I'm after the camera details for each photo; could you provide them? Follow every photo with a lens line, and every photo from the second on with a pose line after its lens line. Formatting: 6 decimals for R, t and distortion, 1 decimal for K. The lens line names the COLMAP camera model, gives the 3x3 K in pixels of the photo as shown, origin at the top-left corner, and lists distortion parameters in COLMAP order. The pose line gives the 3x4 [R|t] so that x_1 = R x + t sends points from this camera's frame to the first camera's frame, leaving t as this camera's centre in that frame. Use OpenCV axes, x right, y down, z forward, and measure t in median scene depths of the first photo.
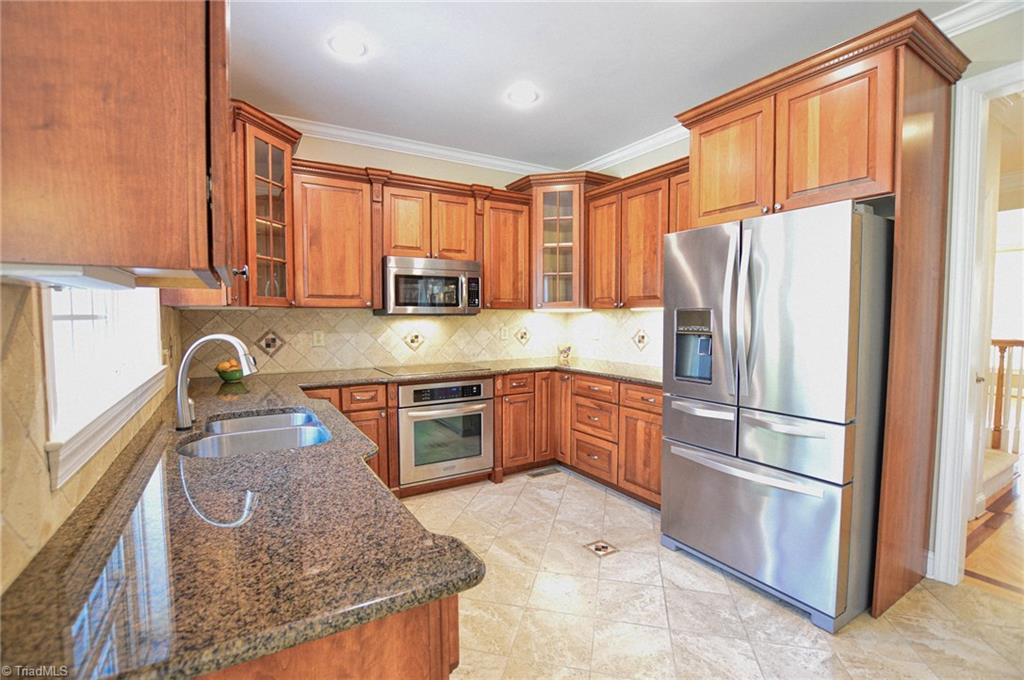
lens RADIAL K [[456.6, 0, 506.1], [0, 456.6, 340.6], [0, 0, 1]] dist [-0.028343, 0.002994]
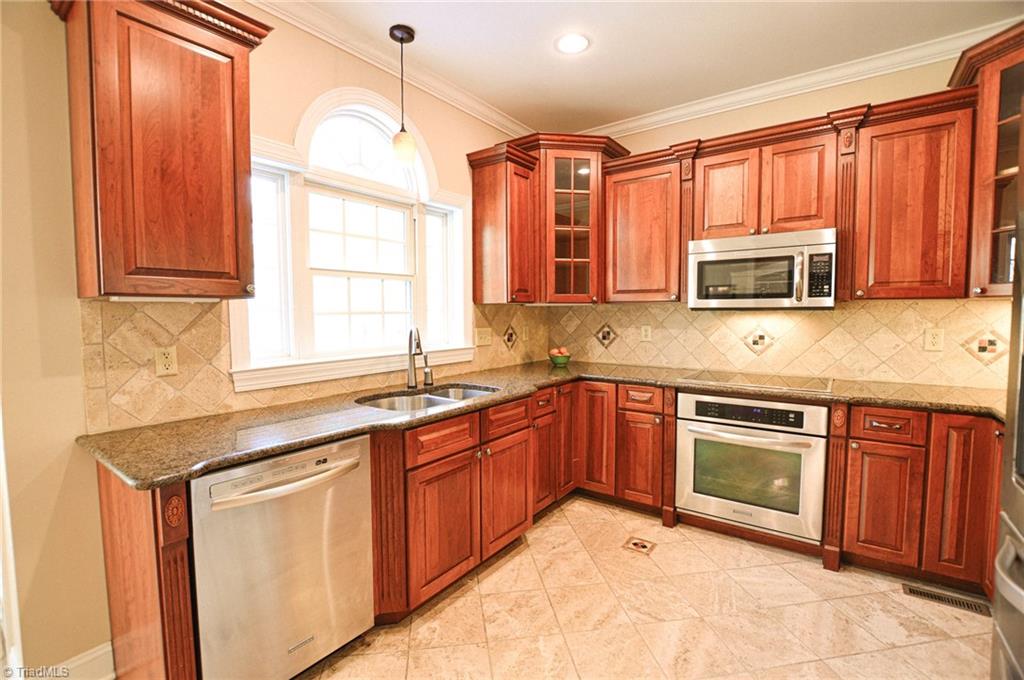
lens RADIAL K [[456.6, 0, 511.0], [0, 456.6, 339.7], [0, 0, 1]] dist [-0.028343, 0.002994]
pose [[0.388834, 0.056126, -0.919597, 0.392498], [-0.046032, 0.998080, 0.041452, -0.018885], [0.920157, 0.026213, 0.390671, 0.344576]]
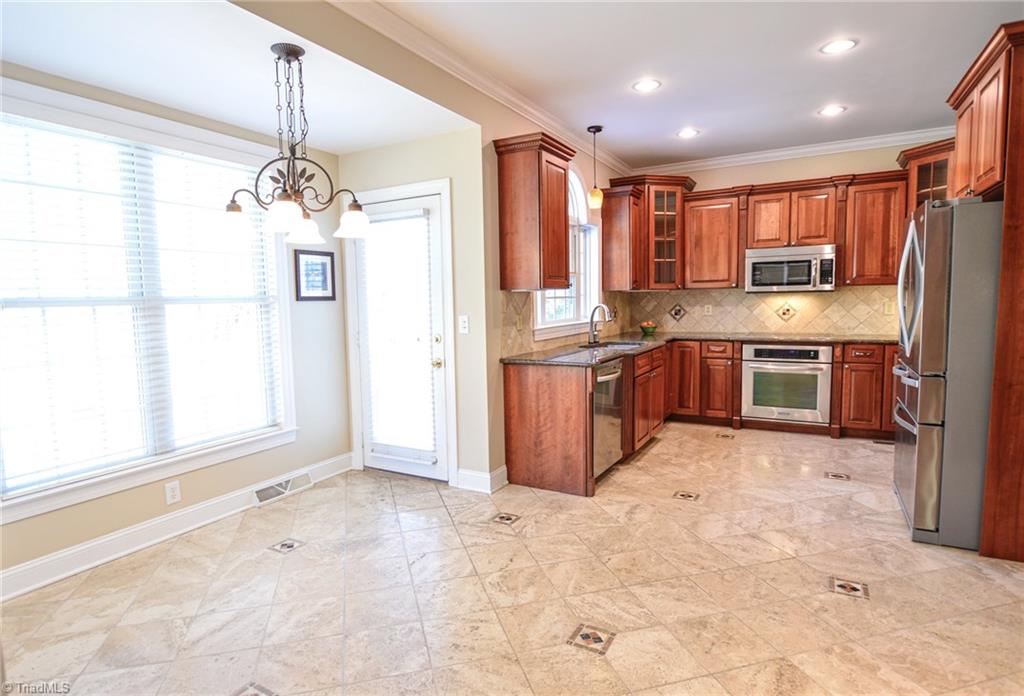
lens RADIAL K [[552.8, 0, 507.0], [0, 552.8, 346.3], [0, 0, 1]] dist [-0.010341, -0.000002]
pose [[0.496676, 0.067234, -0.865328, 0.796349], [-0.029152, 0.997725, 0.060789, 0.022715], [0.867447, -0.004966, 0.497506, -0.423590]]
